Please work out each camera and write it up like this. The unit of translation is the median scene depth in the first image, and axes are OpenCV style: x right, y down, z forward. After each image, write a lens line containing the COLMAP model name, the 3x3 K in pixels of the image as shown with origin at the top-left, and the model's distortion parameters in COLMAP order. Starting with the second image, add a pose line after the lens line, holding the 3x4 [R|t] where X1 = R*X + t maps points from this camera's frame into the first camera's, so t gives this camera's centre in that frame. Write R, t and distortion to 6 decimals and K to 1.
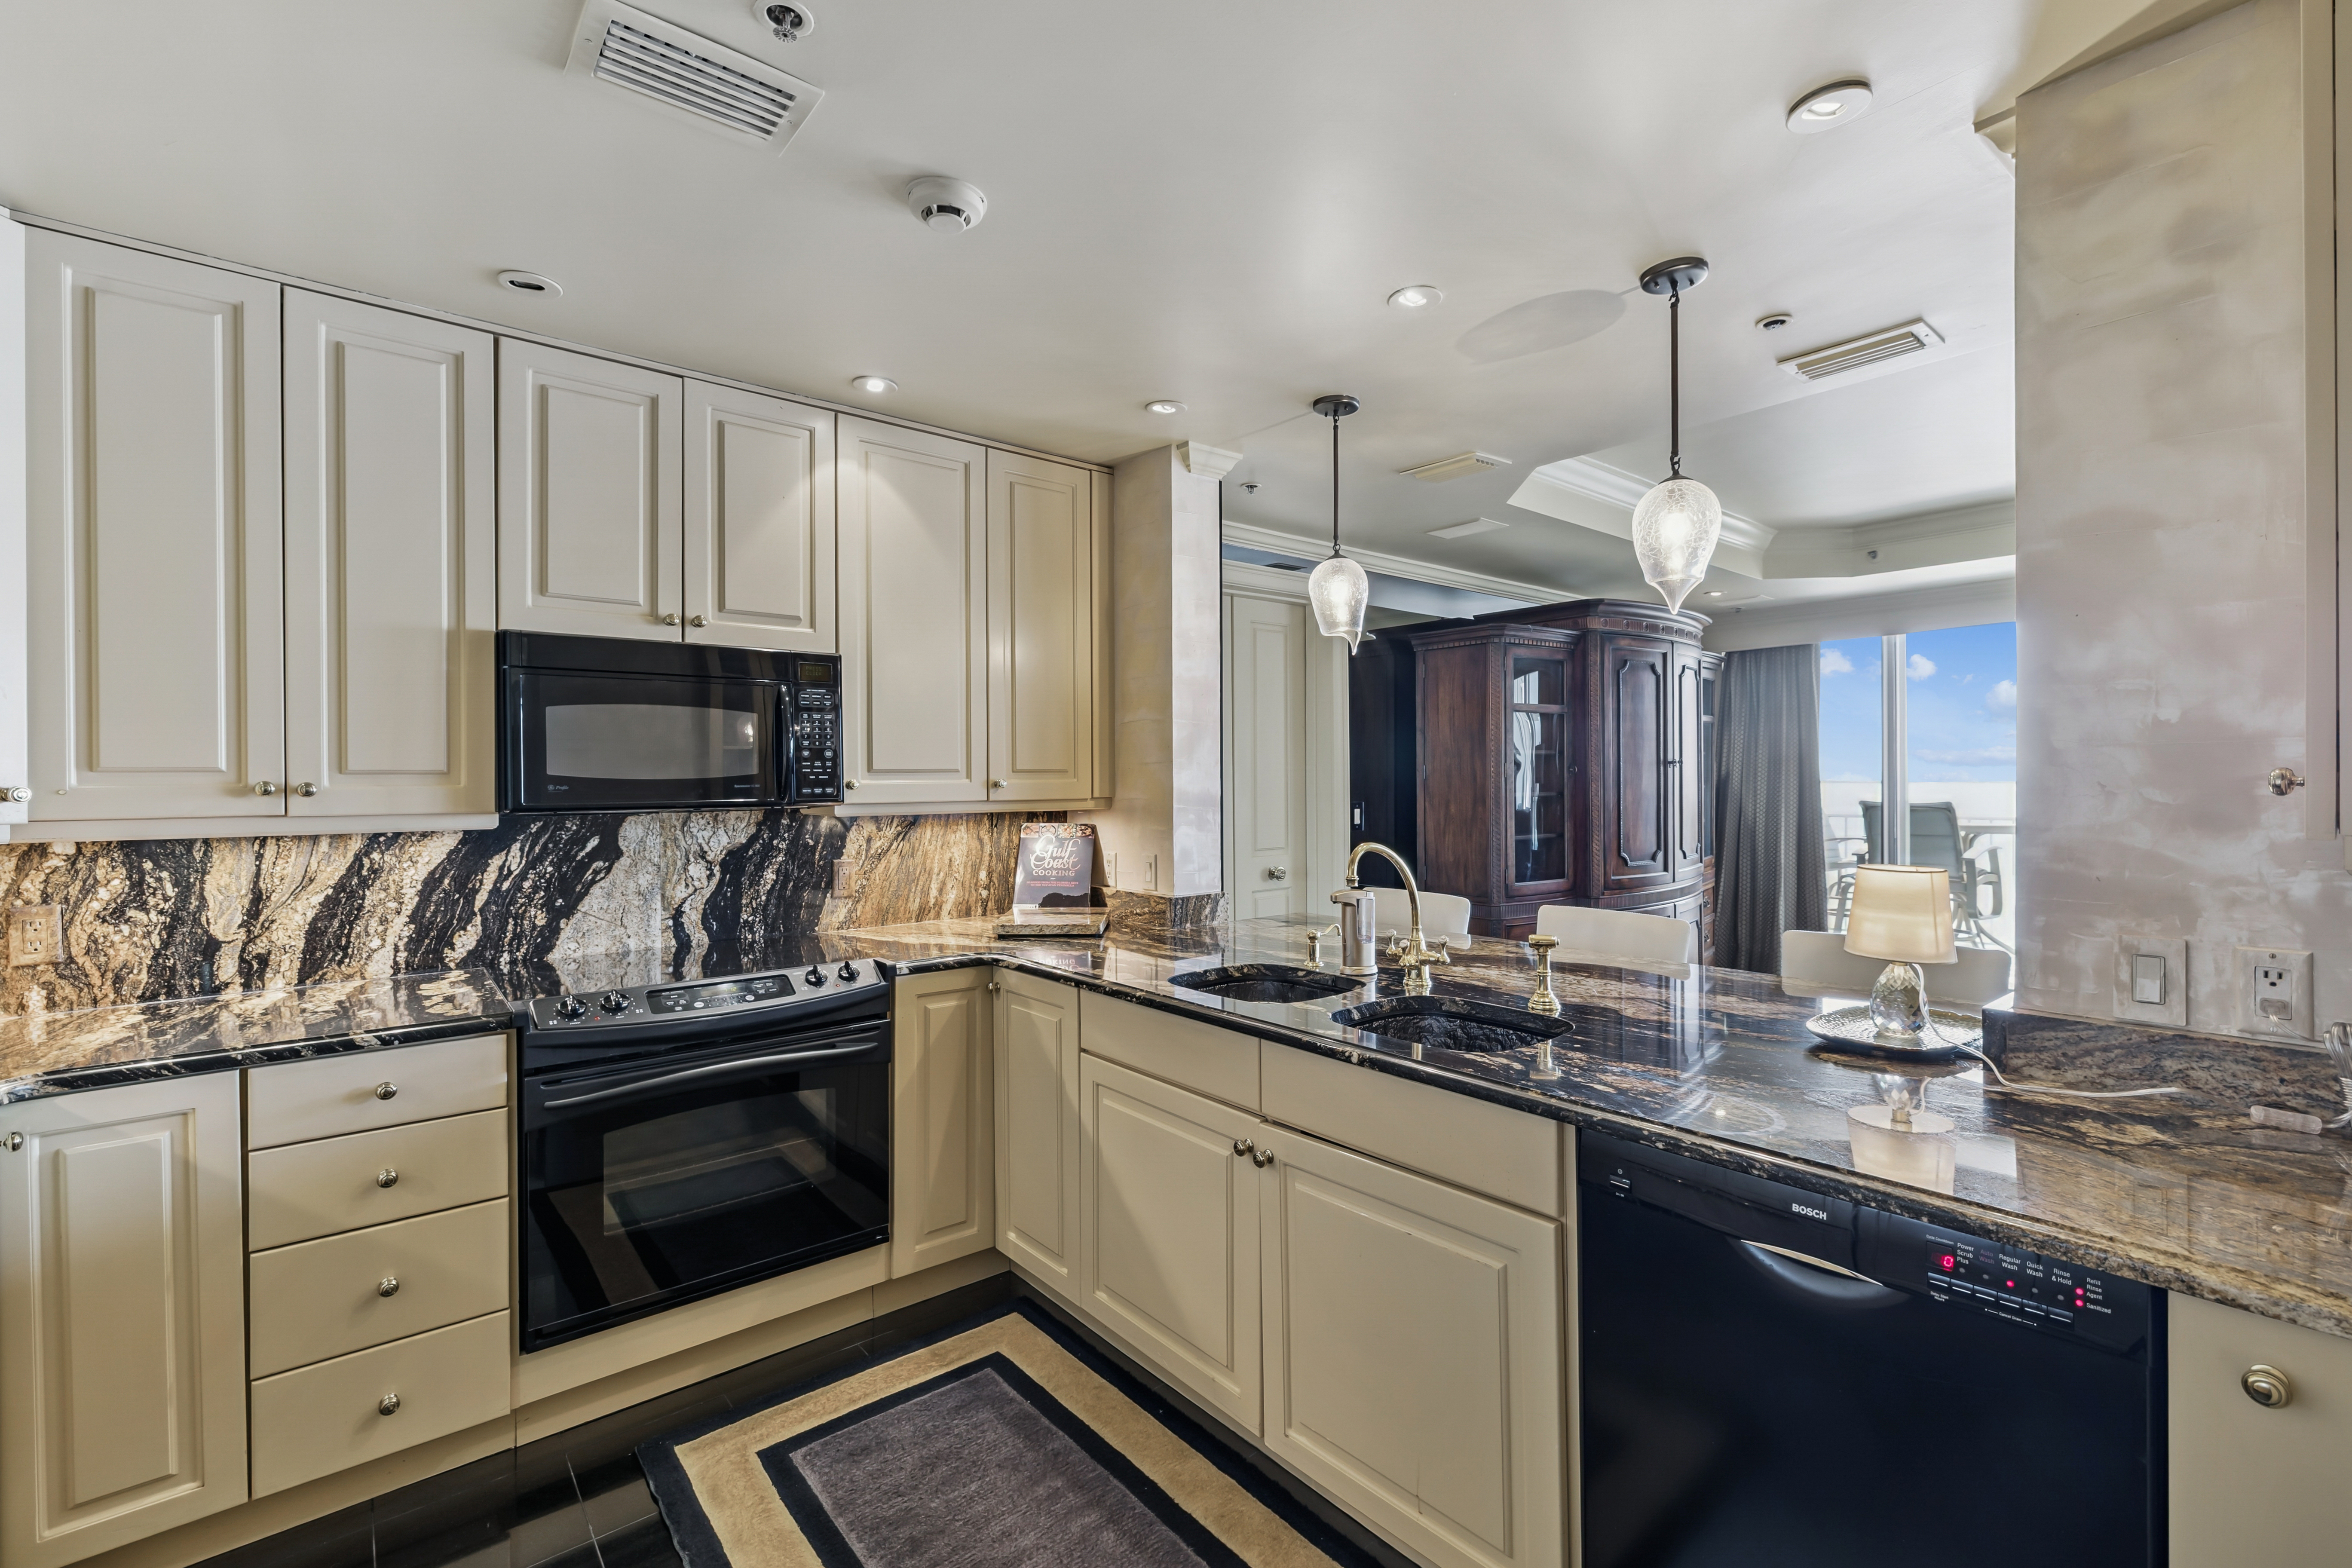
lens RADIAL K [[1001.6, 0, 1173.5], [0, 1001.6, 774.7], [0, 0, 1]] dist [0.000564, 0.000187]
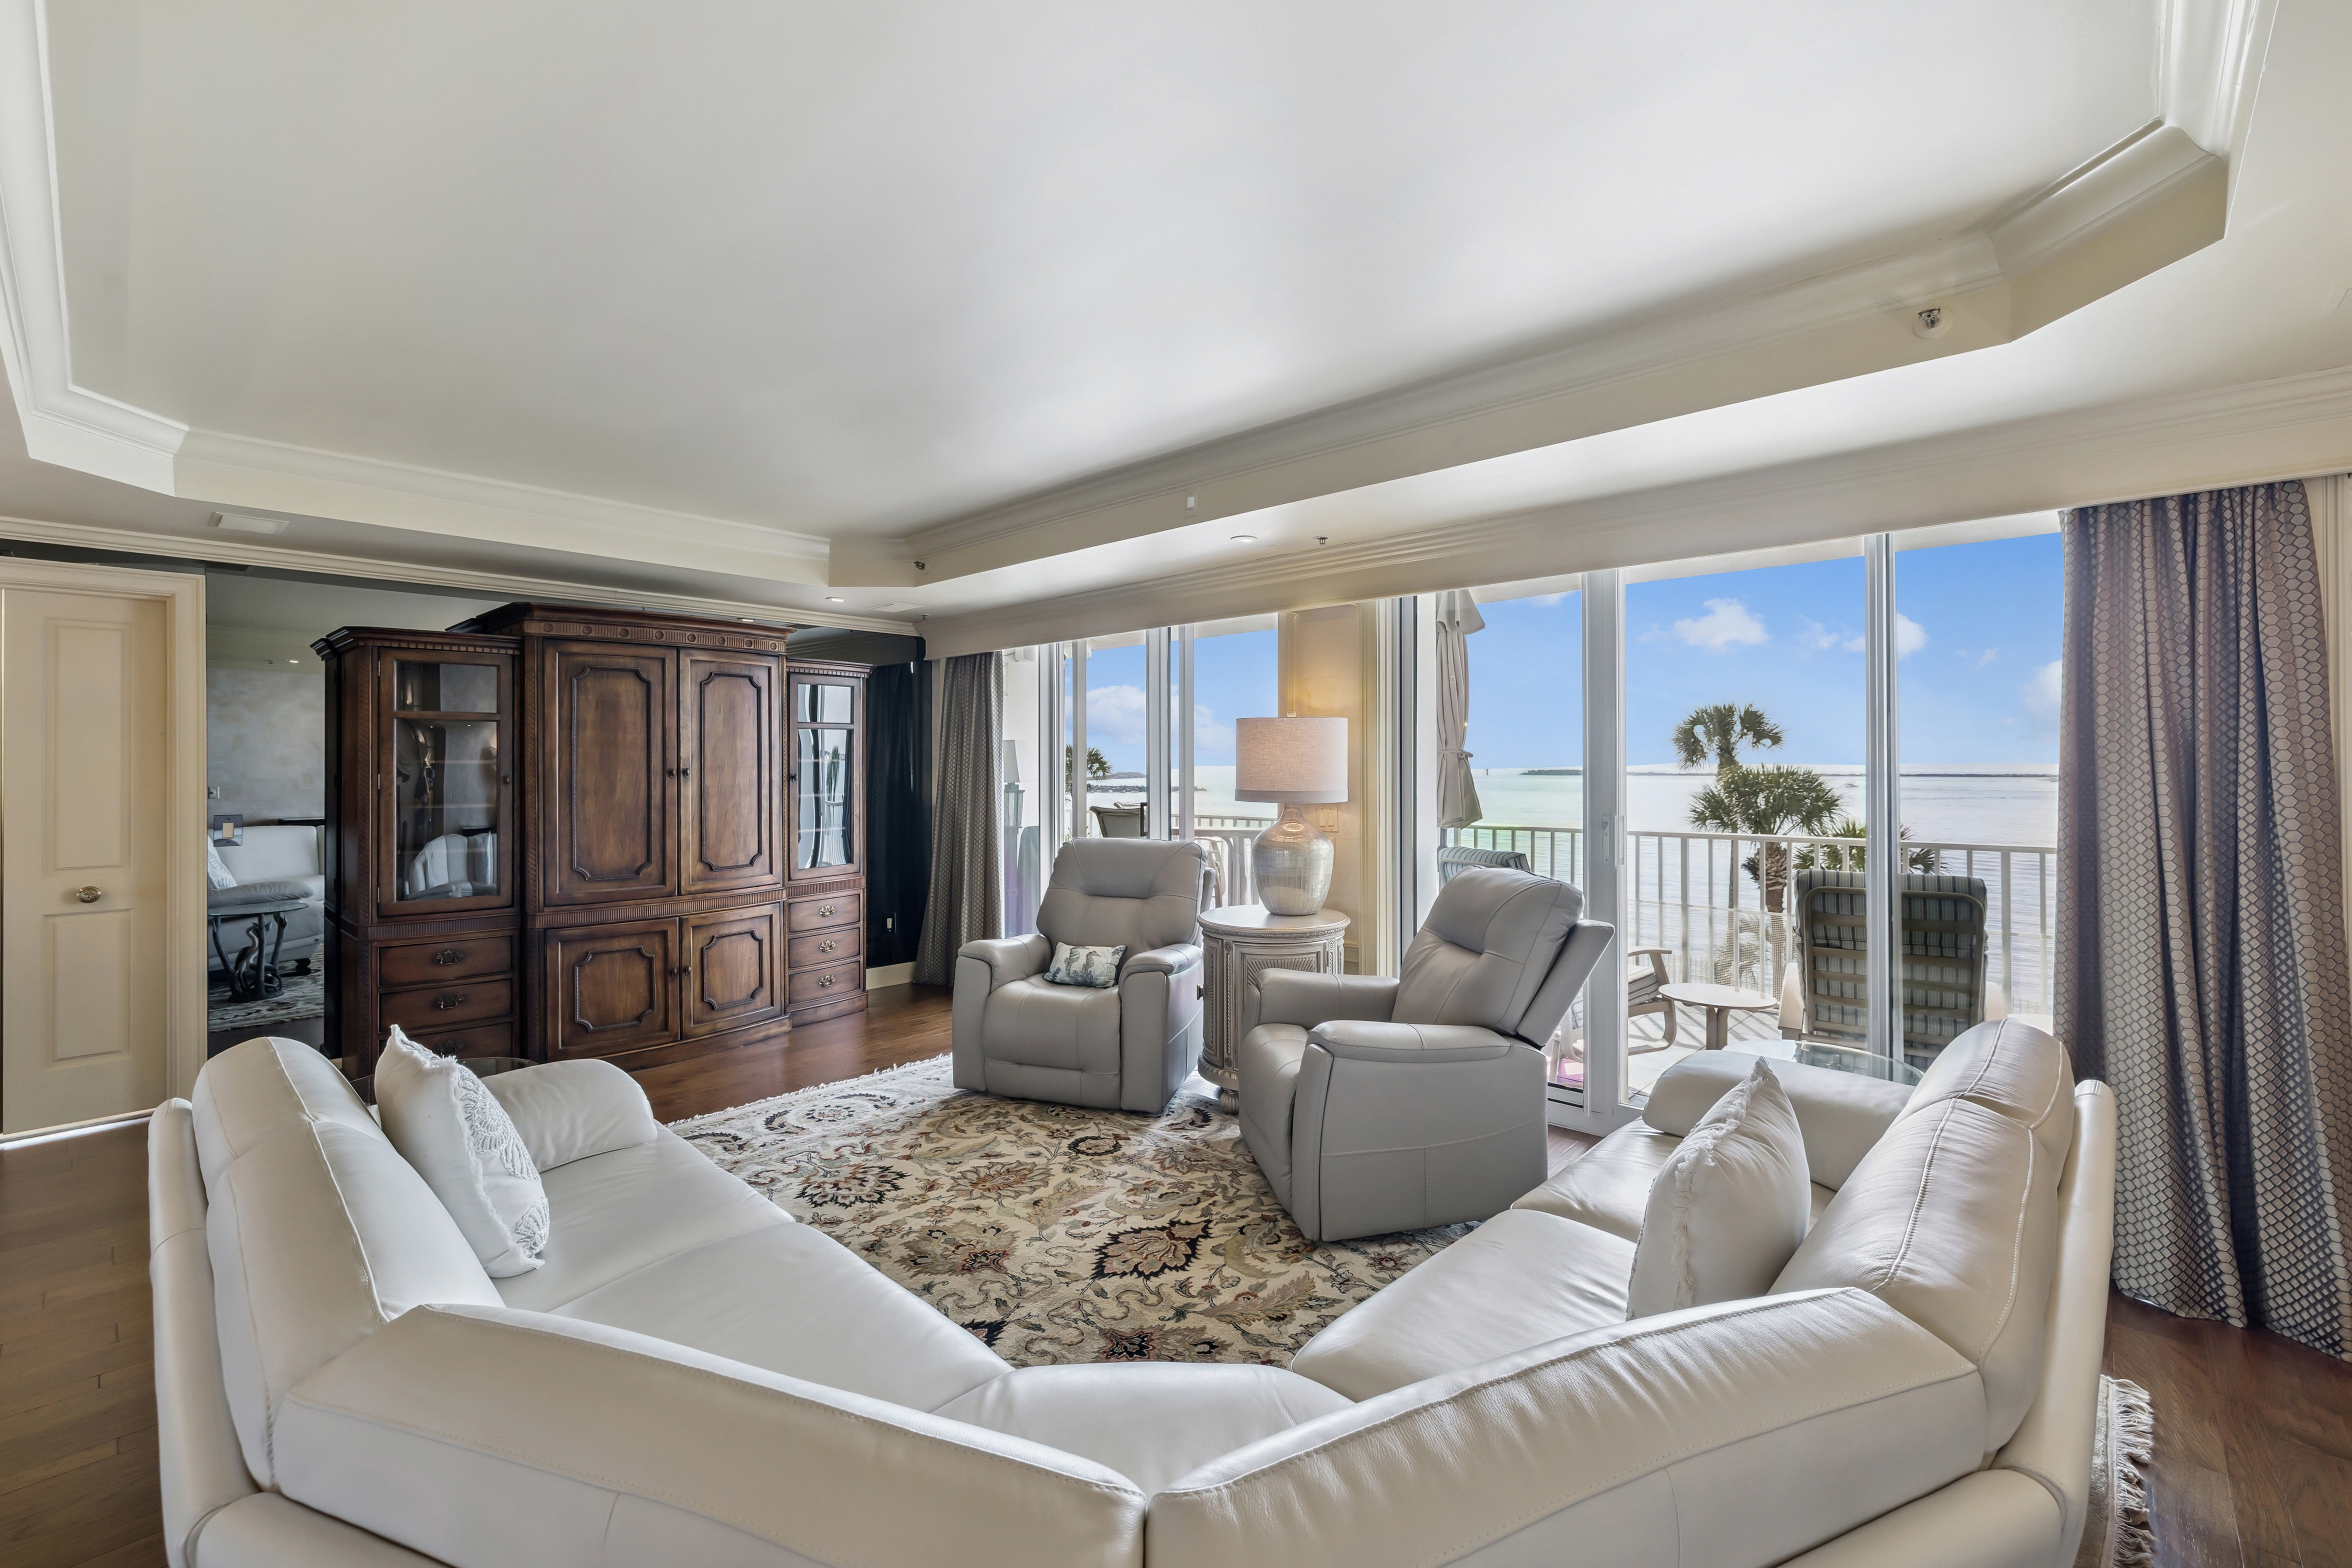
lens RADIAL K [[1001.6, 0, 1173.5], [0, 1001.6, 774.7], [0, 0, 1]] dist [0.000564, 0.000187]
pose [[0.991242, 0.005728, 0.131936, 1.589896], [-0.006151, 0.999977, 0.002795, -0.031250], [-0.131917, -0.003582, 0.991254, -0.043506]]
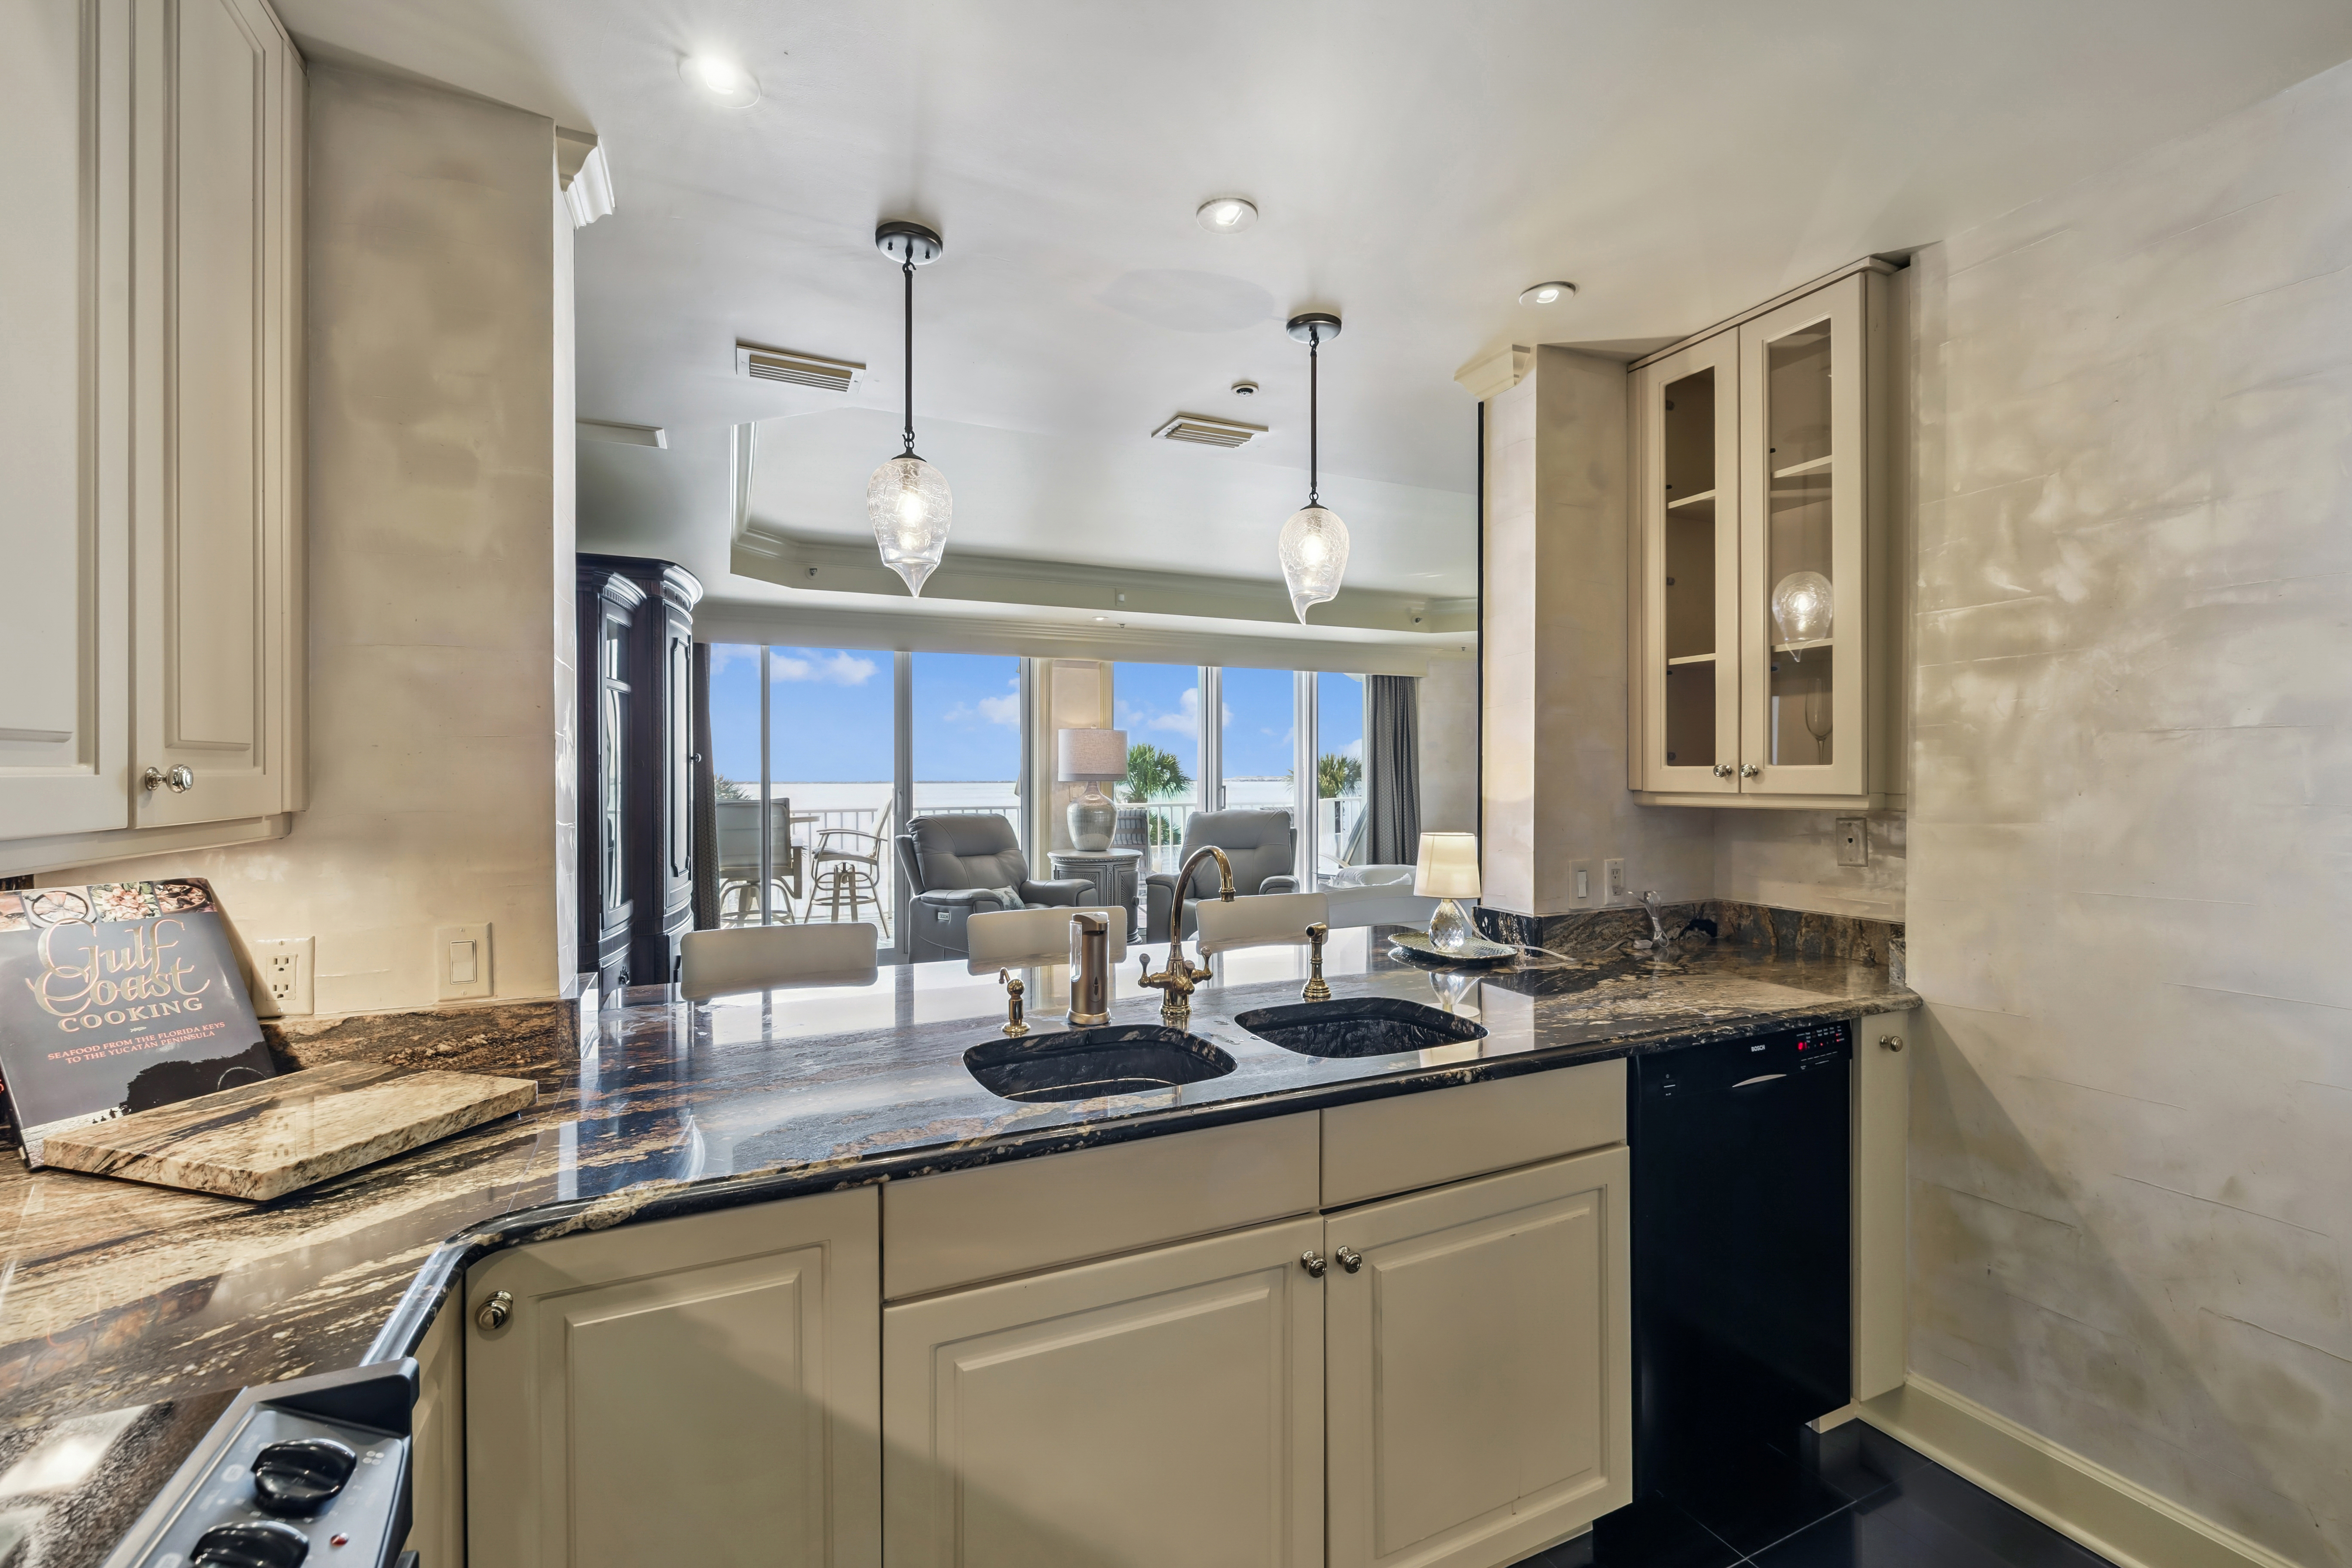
lens RADIAL K [[1001.6, 0, 1173.5], [0, 1001.6, 774.7], [0, 0, 1]] dist [0.000564, 0.000187]
pose [[0.260612, 0.003747, 0.965436, -0.486046], [-0.001761, 0.999993, -0.003405, 0.009307], [-0.965442, -0.000813, 0.260617, 0.653137]]
